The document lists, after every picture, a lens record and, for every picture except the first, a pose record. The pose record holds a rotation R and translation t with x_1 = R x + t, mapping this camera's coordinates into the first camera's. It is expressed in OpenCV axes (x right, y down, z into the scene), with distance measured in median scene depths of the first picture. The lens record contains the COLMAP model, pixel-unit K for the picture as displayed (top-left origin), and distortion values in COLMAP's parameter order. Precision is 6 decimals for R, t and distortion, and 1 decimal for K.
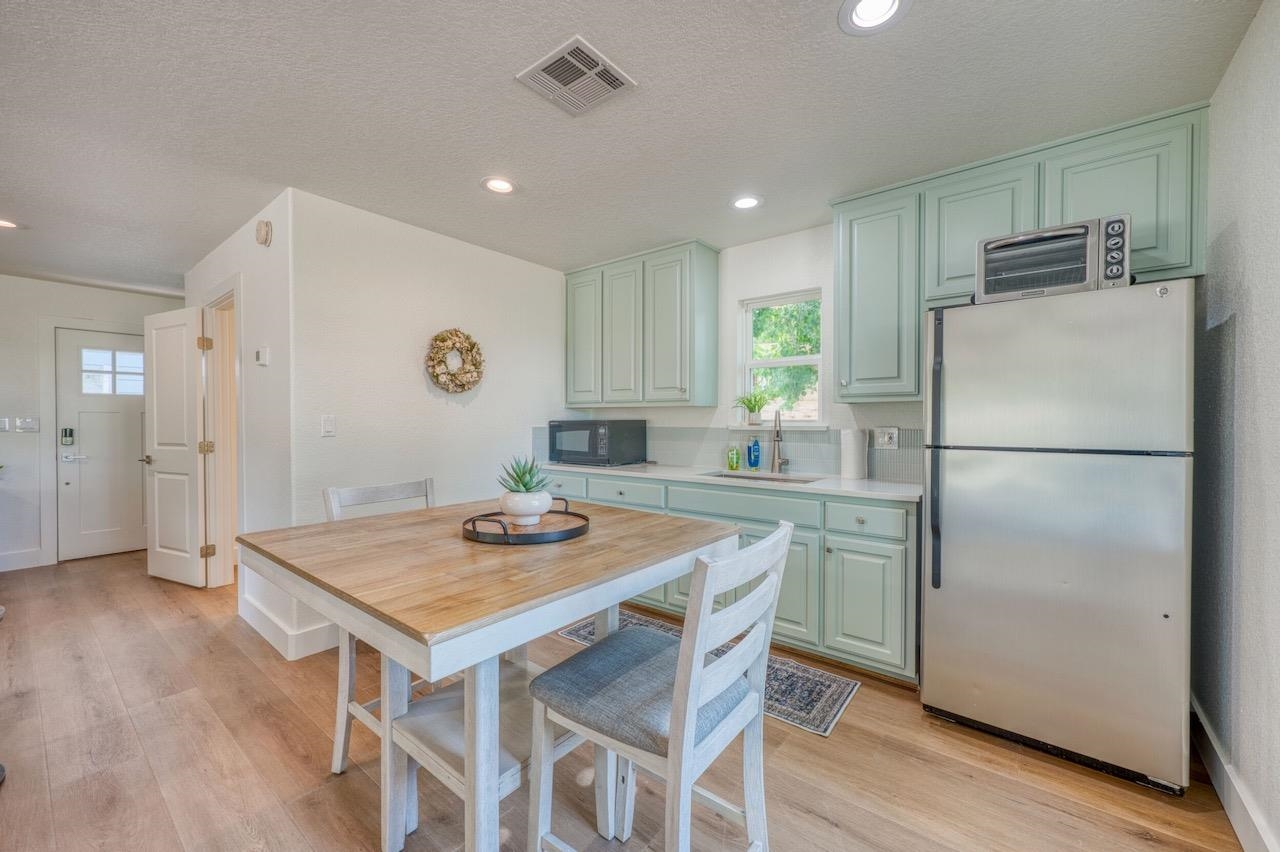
lens RADIAL K [[503.0, 0, 634.8], [0, 503.0, 425.1], [0, 0, 1]] dist [0.001576, 0.000140]
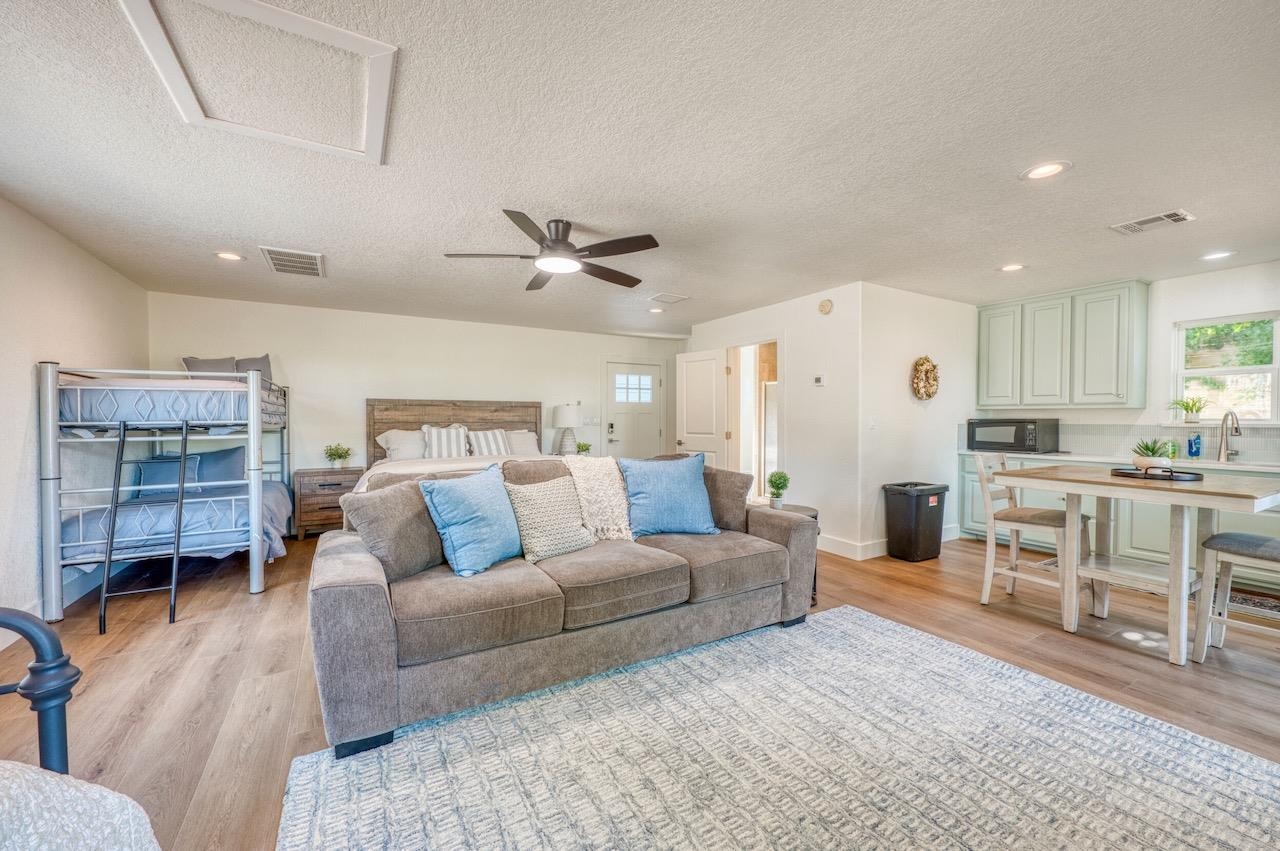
lens RADIAL K [[503.0, 0, 634.8], [0, 503.0, 424.6], [0, 0, 1]] dist [0.001576, 0.000140]
pose [[0.932580, 0.006320, -0.360908, -0.559017], [-0.004977, 0.999977, 0.004650, 0.004591], [0.360929, -0.002541, 0.932590, -0.612118]]
